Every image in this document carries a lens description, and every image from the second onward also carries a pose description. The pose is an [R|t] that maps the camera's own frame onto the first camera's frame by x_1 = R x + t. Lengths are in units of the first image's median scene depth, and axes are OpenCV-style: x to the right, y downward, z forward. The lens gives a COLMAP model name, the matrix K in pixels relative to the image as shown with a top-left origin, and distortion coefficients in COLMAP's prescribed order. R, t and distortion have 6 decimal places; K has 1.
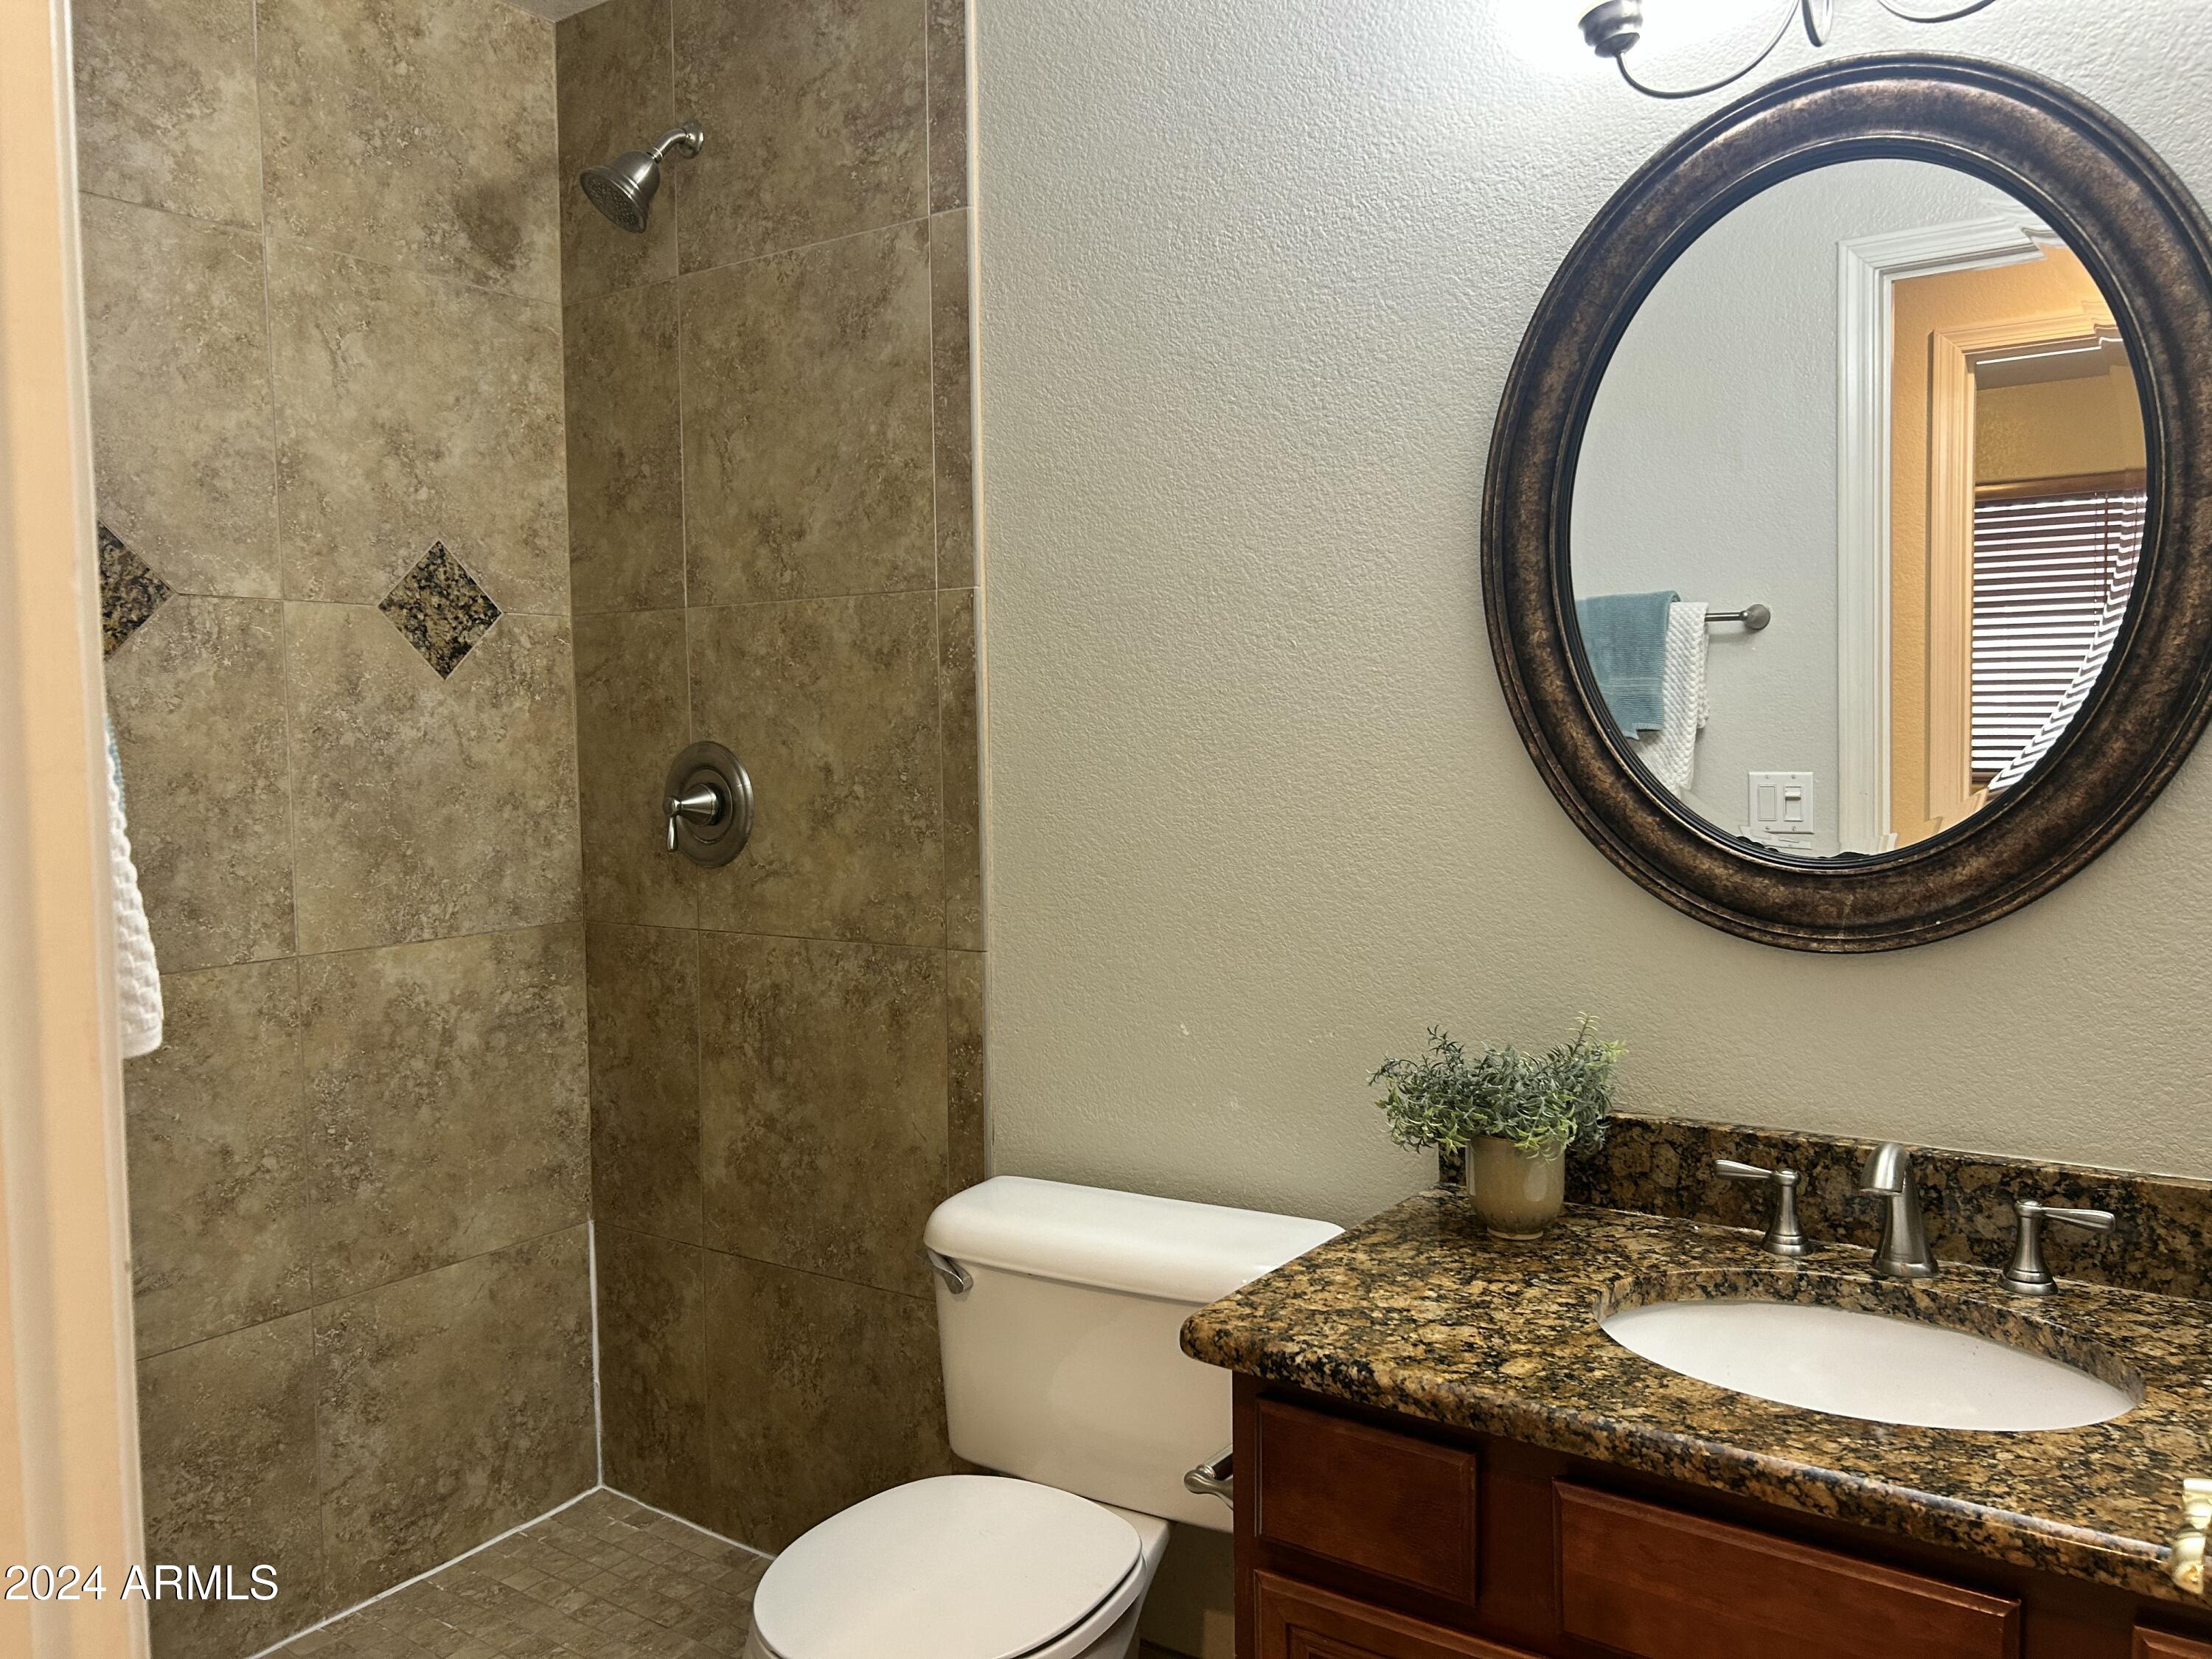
lens RADIAL K [[1653.0, 0, 1109.4], [0, 1653.0, 826.6], [0, 0, 1]] dist [0.054965, -0.056101]
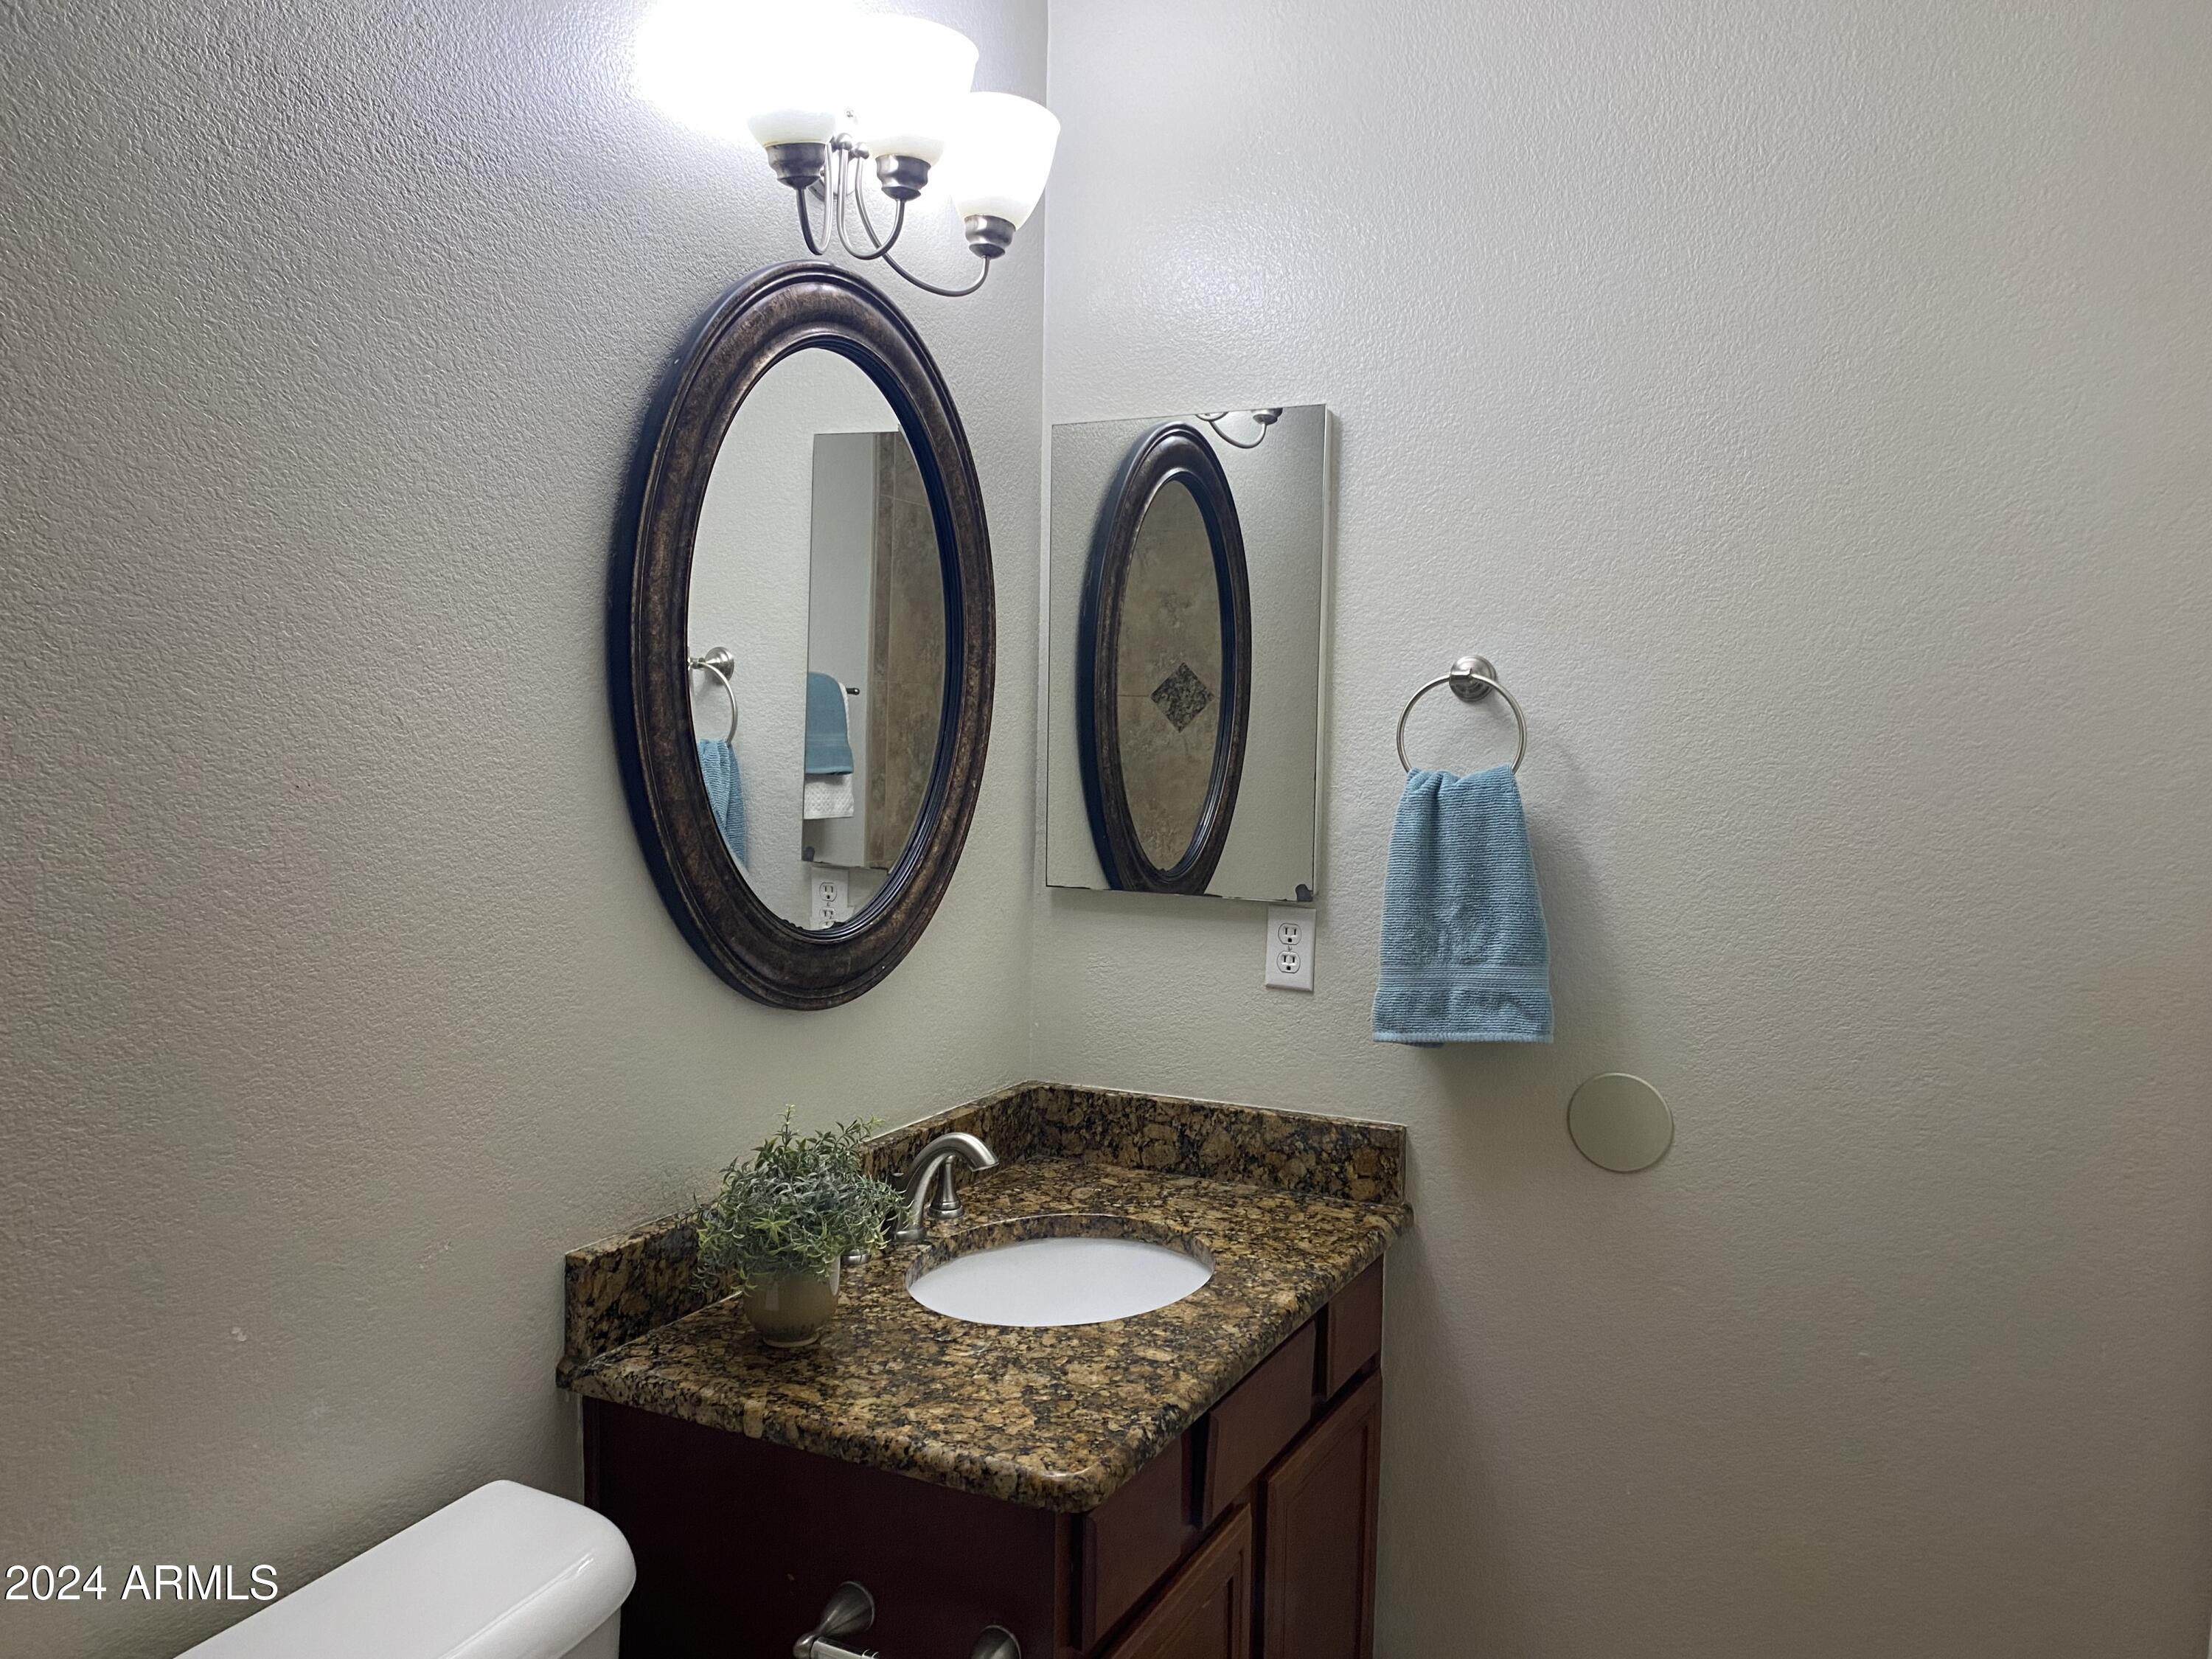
lens RADIAL K [[1671.6, 0, 1107.9], [0, 1671.6, 829.8], [0, 0, 1]] dist [0.035180, -0.032866]
pose [[-0.155234, -0.050569, 0.986583, -0.871829], [0.033242, 0.997856, 0.056378, -0.126607], [-0.987318, 0.041548, -0.153220, 1.088747]]
